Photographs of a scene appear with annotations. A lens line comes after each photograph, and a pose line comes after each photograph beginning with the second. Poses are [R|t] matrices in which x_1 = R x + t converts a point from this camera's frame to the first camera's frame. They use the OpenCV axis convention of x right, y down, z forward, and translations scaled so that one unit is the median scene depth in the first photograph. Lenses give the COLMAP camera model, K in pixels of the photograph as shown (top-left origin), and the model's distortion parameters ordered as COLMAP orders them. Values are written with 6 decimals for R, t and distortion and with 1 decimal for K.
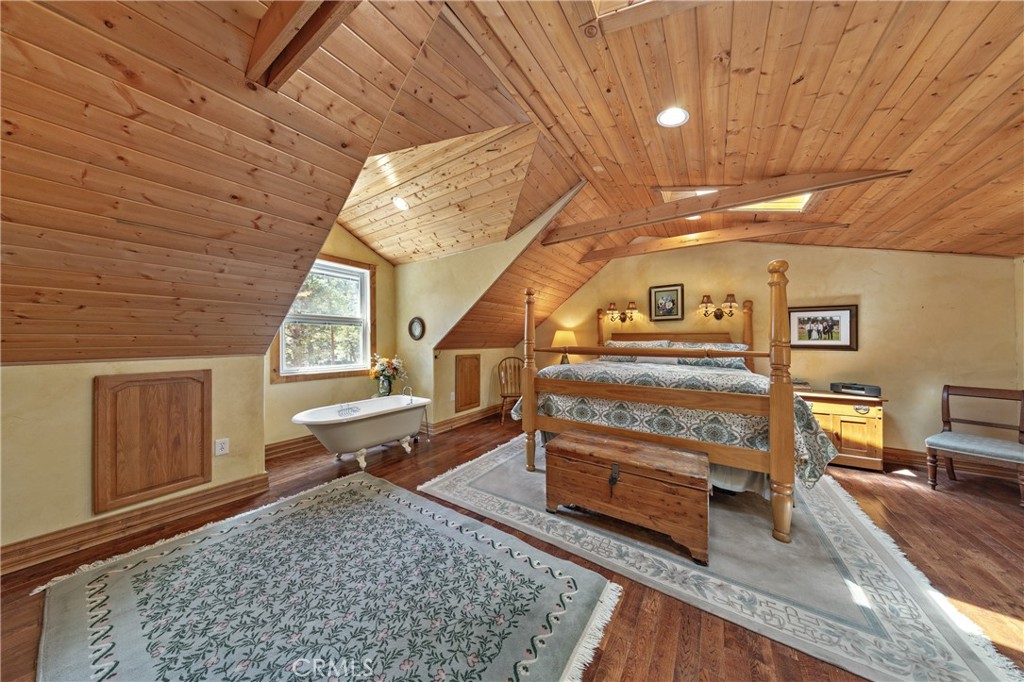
lens RADIAL K [[301.6, 0, 510.2], [0, 301.6, 339.7], [0, 0, 1]] dist [0.000166, -0.000025]
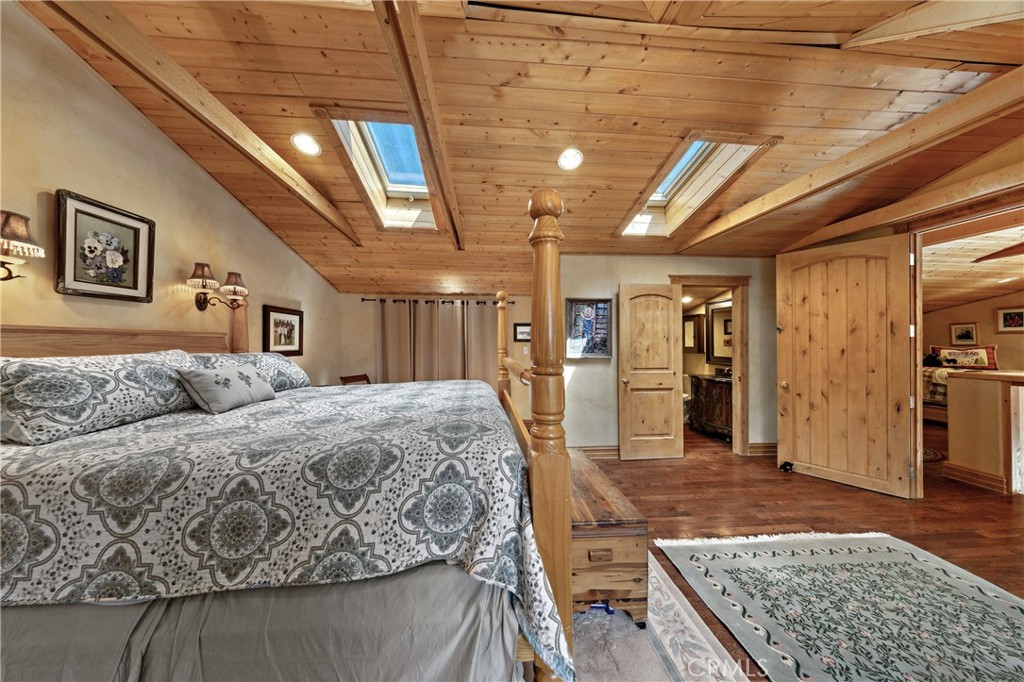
lens RADIAL K [[318.7, 0, 505.3], [0, 318.7, 339.9], [0, 0, 1]] dist [-0.005800, -0.000090]
pose [[-0.620192, 0.000518, 0.784450, -0.139548], [-0.008659, 0.999934, -0.007506, -0.013806], [-0.784402, -0.011448, -0.620147, 1.057078]]
